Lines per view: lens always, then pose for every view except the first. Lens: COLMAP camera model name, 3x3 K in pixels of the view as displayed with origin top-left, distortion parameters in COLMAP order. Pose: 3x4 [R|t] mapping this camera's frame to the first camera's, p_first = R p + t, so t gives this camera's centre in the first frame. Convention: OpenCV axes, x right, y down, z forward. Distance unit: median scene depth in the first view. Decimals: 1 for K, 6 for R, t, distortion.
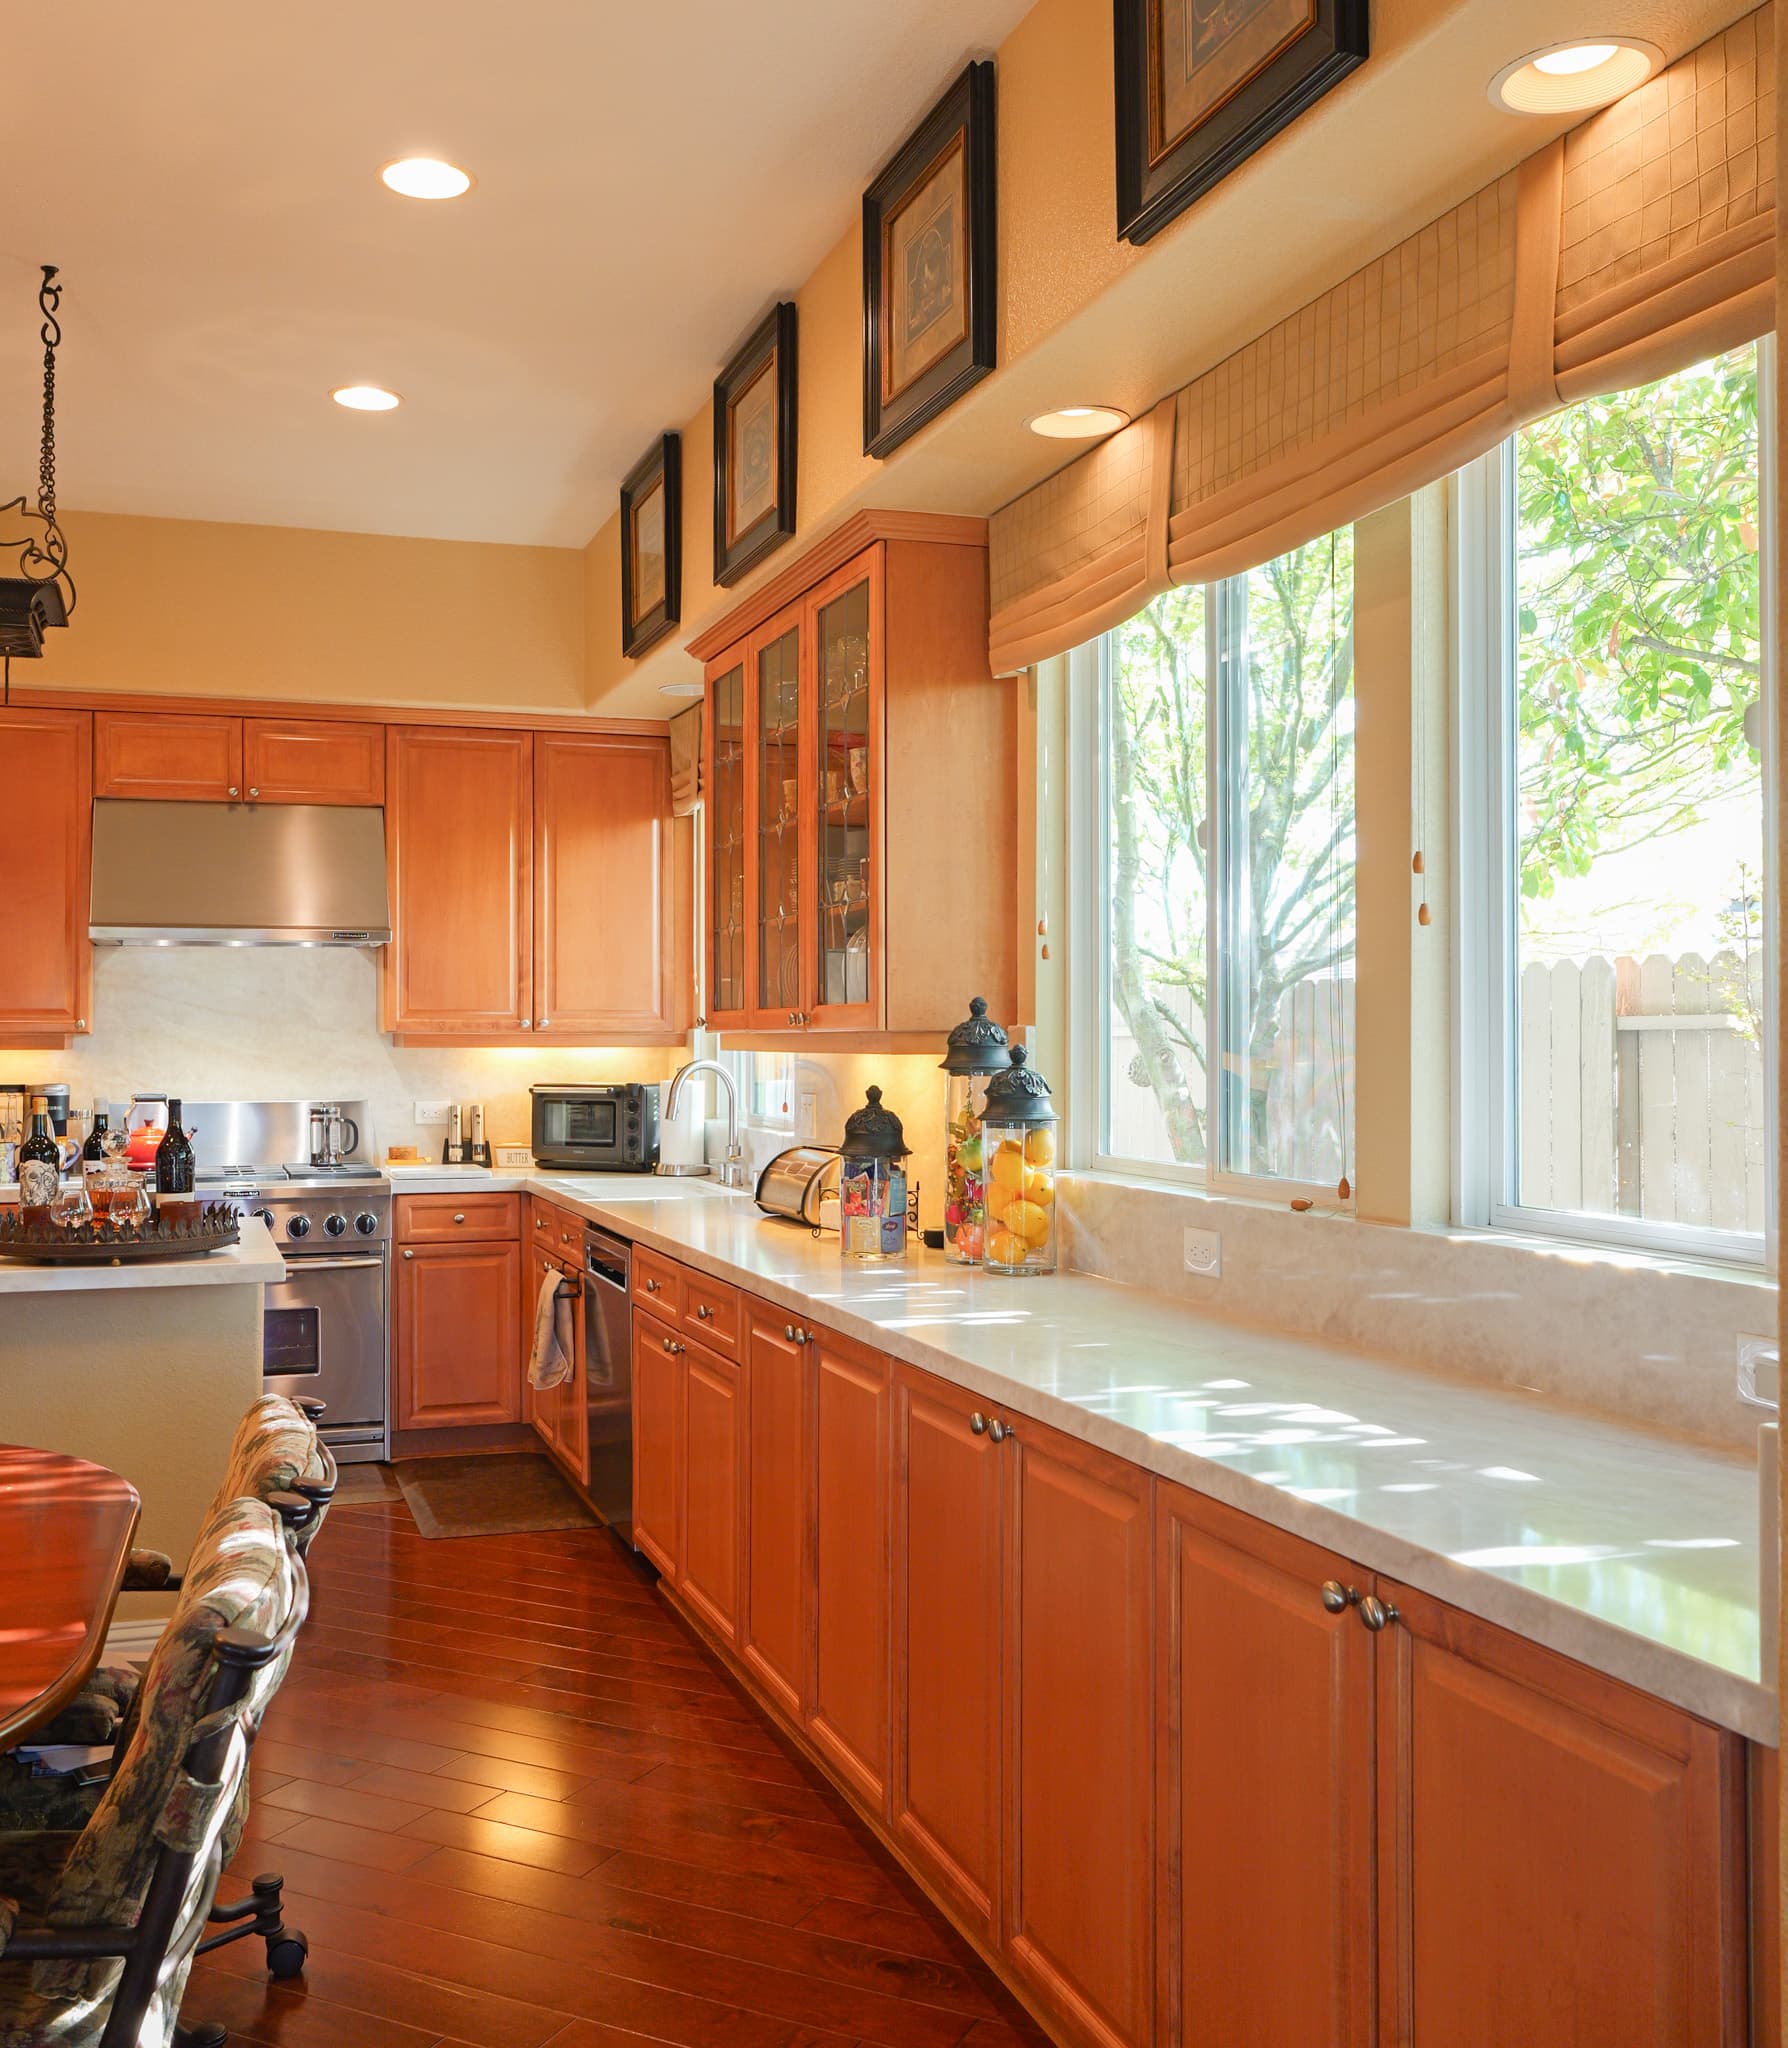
lens RADIAL K [[2018.3, 0, 834.7], [0, 2018.3, 1005.6], [0, 0, 1]] dist [-0.008768, 0.000000]
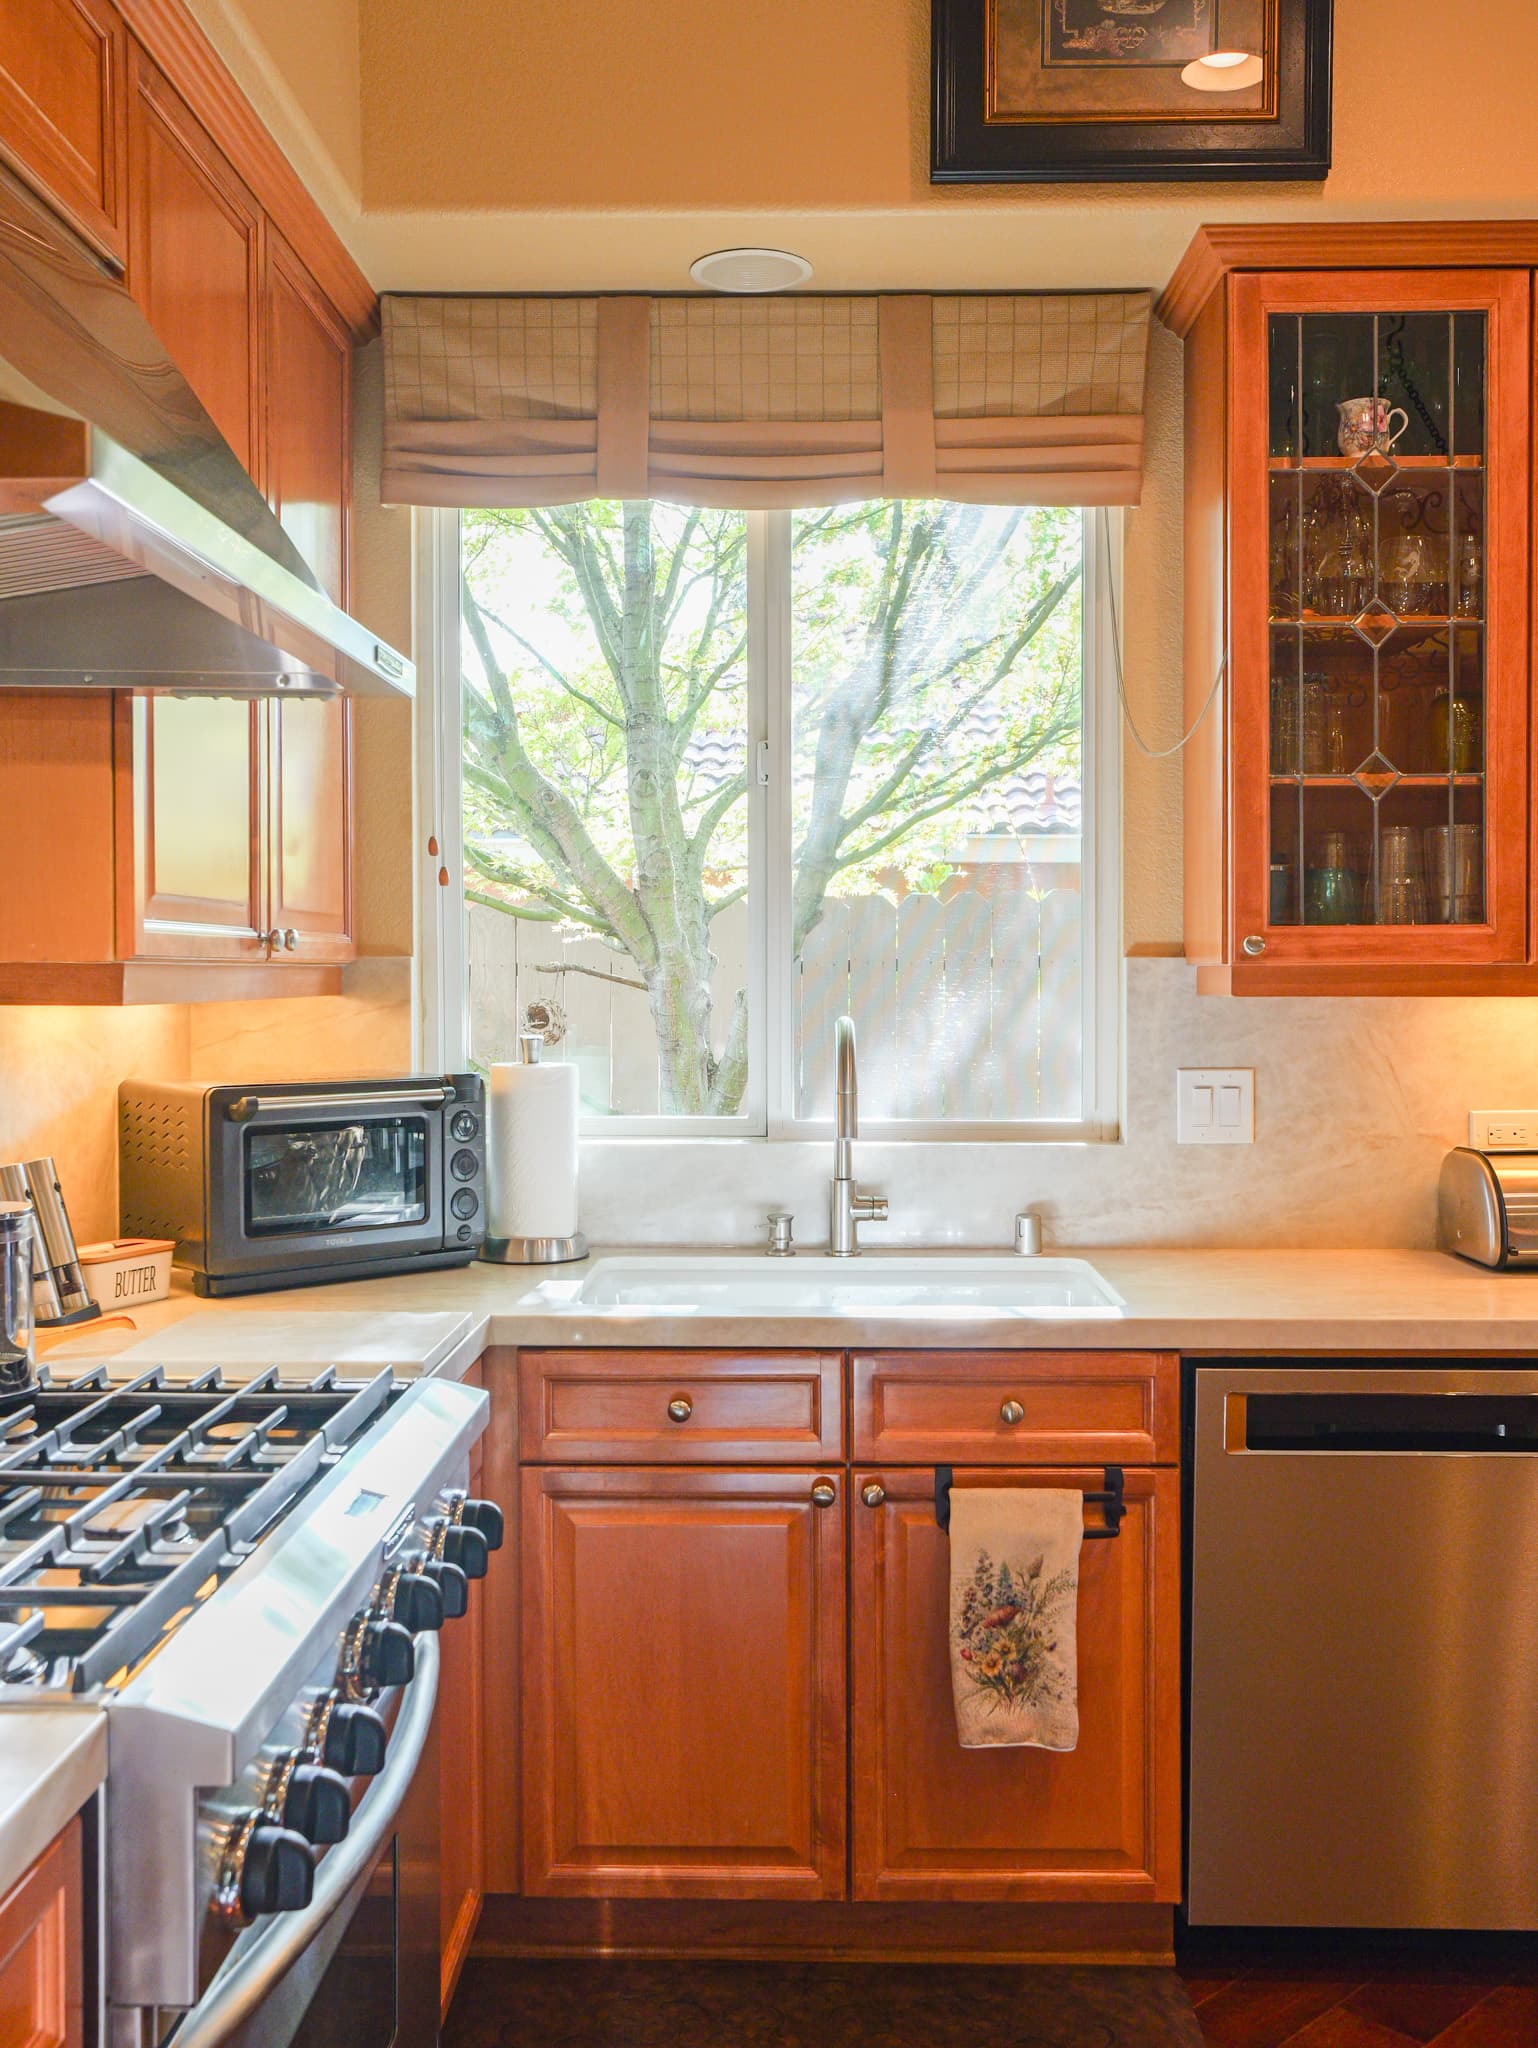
lens RADIAL K [[1869.0, 0, 786.0], [0, 1869.0, 1016.4], [0, 0, 1]] dist [-0.007507, 0.003230]
pose [[0.322703, -0.023037, 0.946220, -0.748117], [-0.012049, 0.999523, 0.028444, 0.019354], [-0.946424, -0.020580, 0.322271, 1.244897]]
